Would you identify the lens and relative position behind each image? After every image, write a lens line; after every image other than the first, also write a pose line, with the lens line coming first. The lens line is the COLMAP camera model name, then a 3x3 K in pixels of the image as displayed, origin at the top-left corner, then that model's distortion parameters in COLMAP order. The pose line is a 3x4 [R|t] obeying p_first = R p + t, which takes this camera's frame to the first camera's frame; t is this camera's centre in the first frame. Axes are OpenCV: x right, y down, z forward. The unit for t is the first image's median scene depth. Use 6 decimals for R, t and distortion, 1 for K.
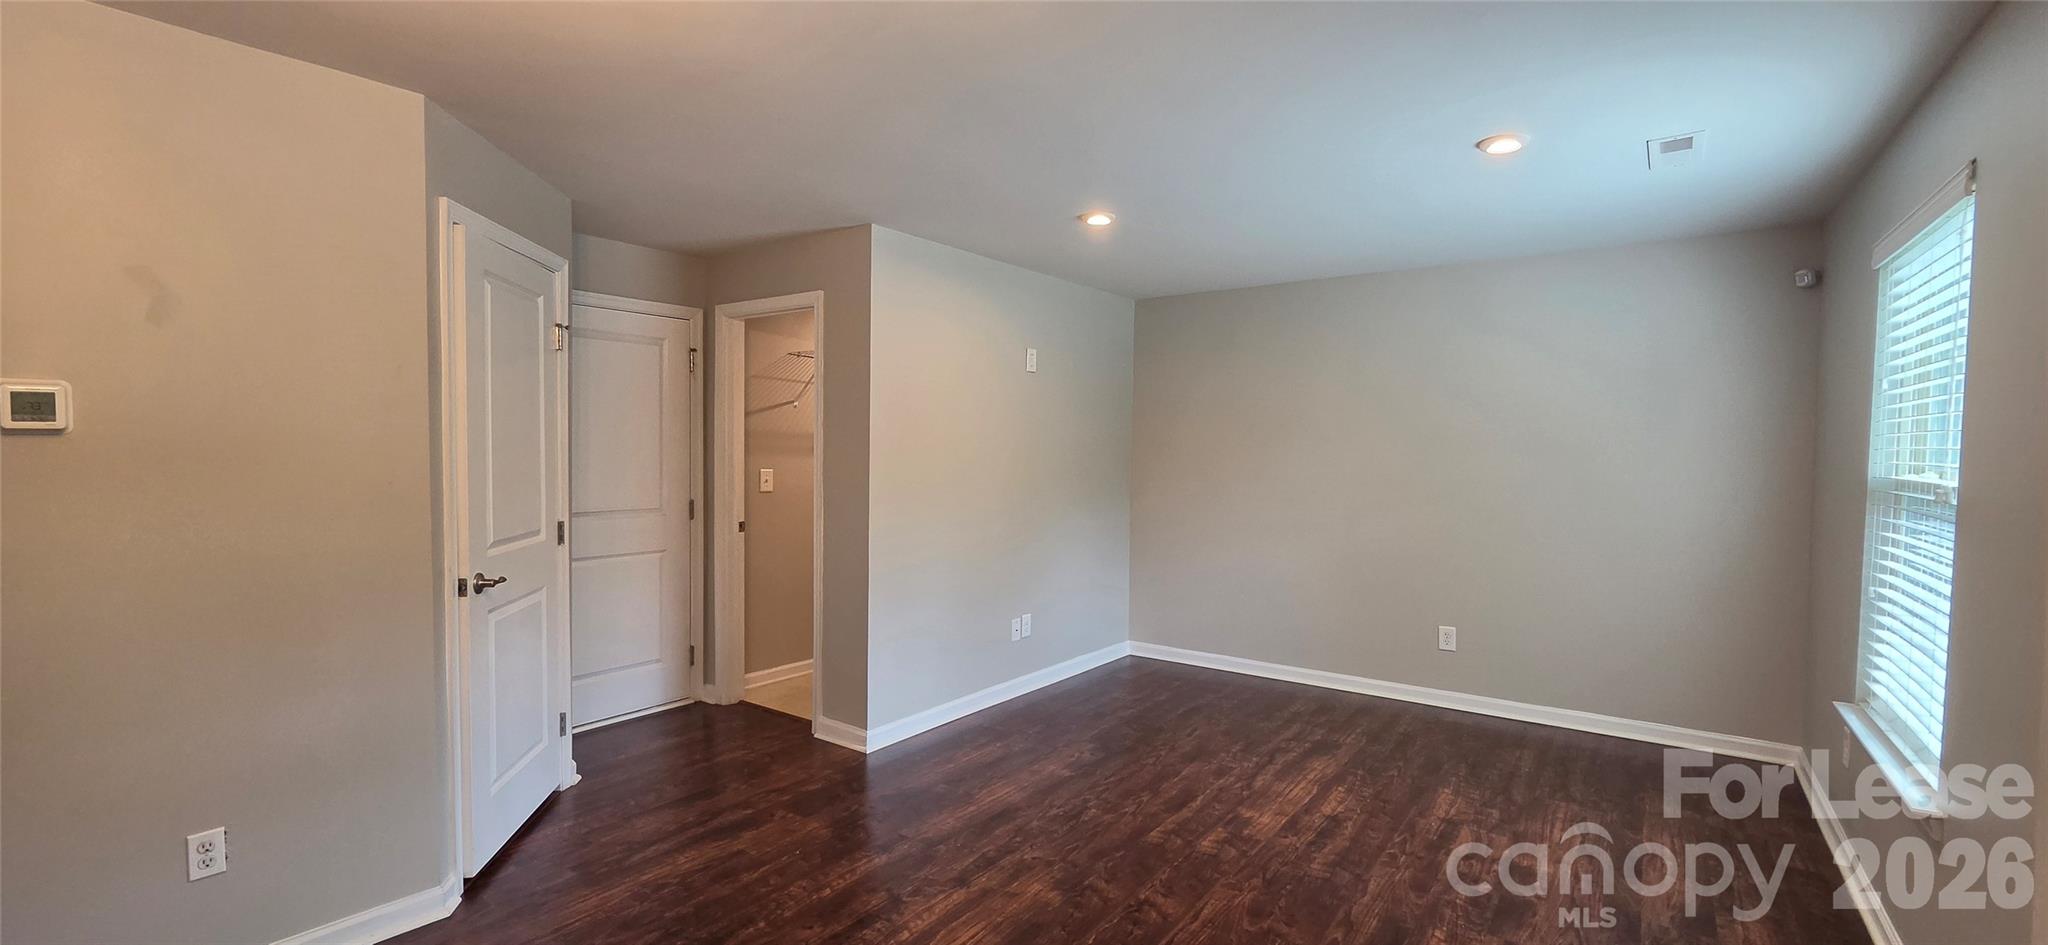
lens RADIAL K [[853.7, 0, 1045.1], [0, 853.7, 479.1], [0, 0, 1]] dist [0.001296, 0.000104]
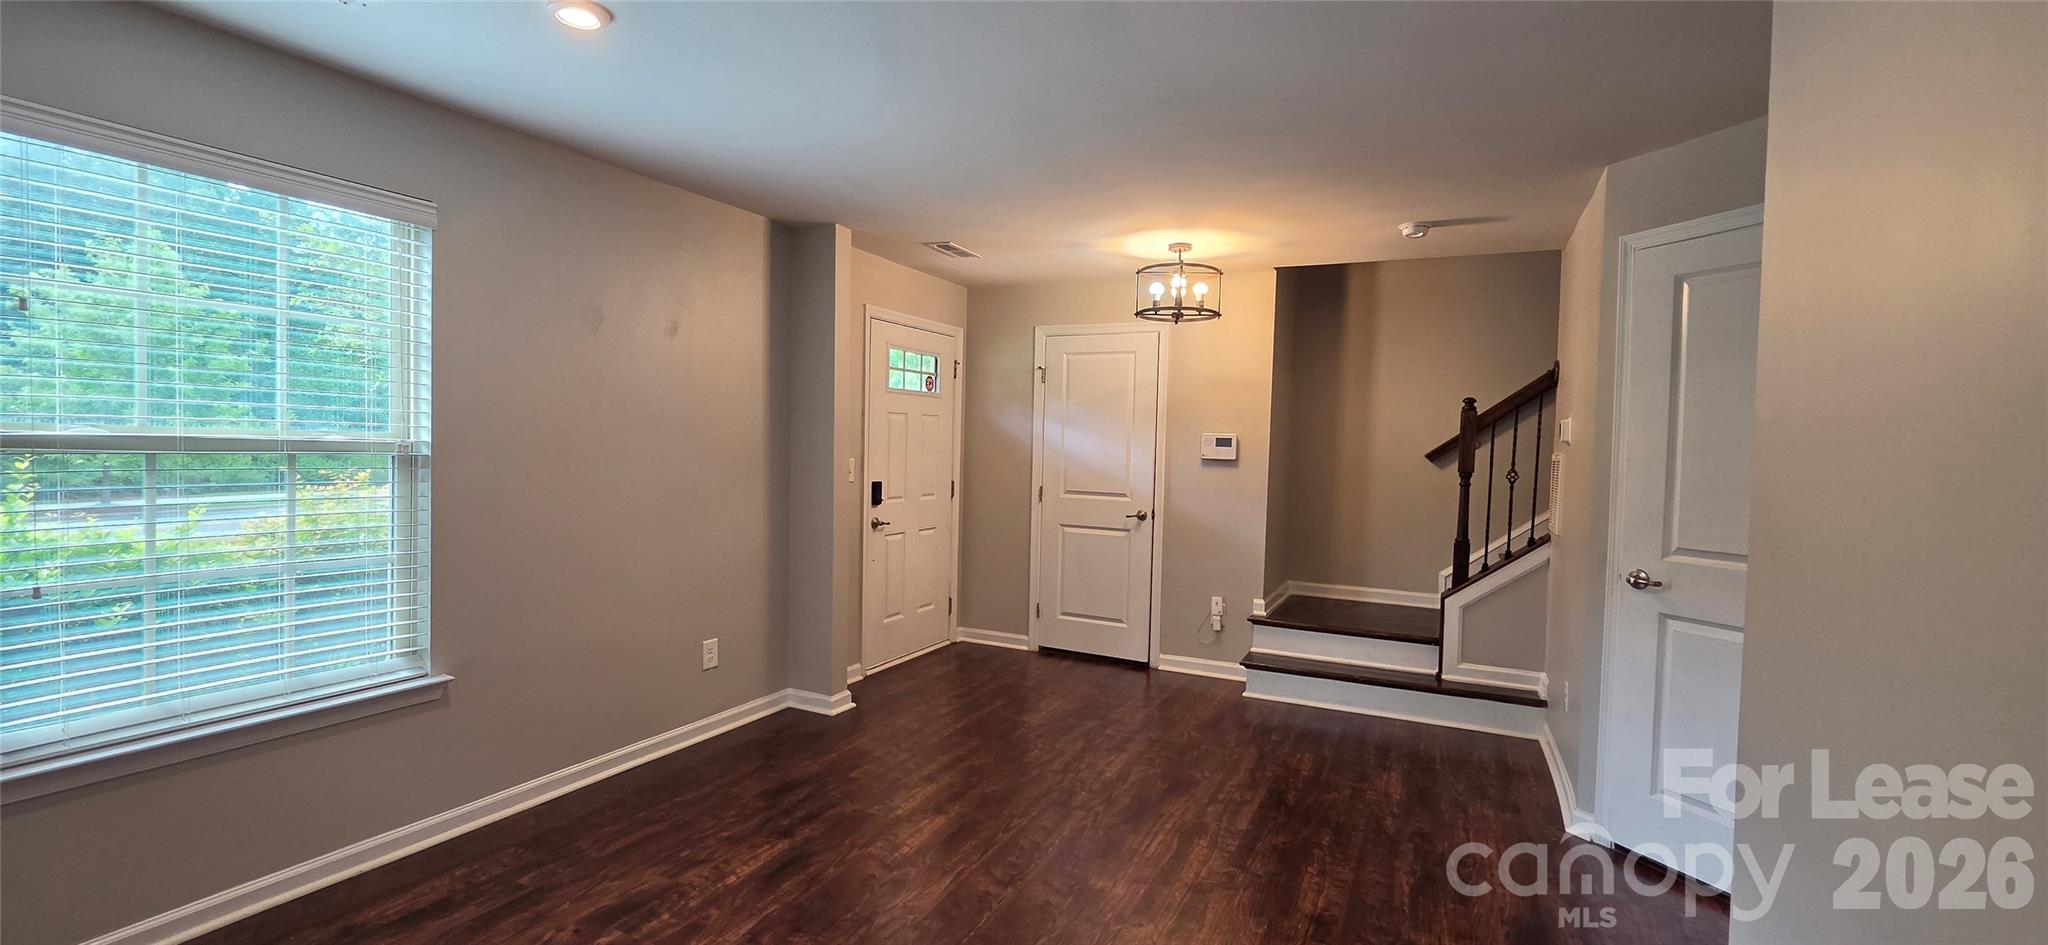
lens RADIAL K [[853.7, 0, 1045.1], [0, 853.7, 479.1], [0, 0, 1]] dist [0.001296, 0.000104]
pose [[-0.984418, -0.029873, -0.173287, 0.262546], [-0.040766, 0.997387, 0.059642, -0.040188], [0.171053, 0.065777, -0.983064, 1.972388]]
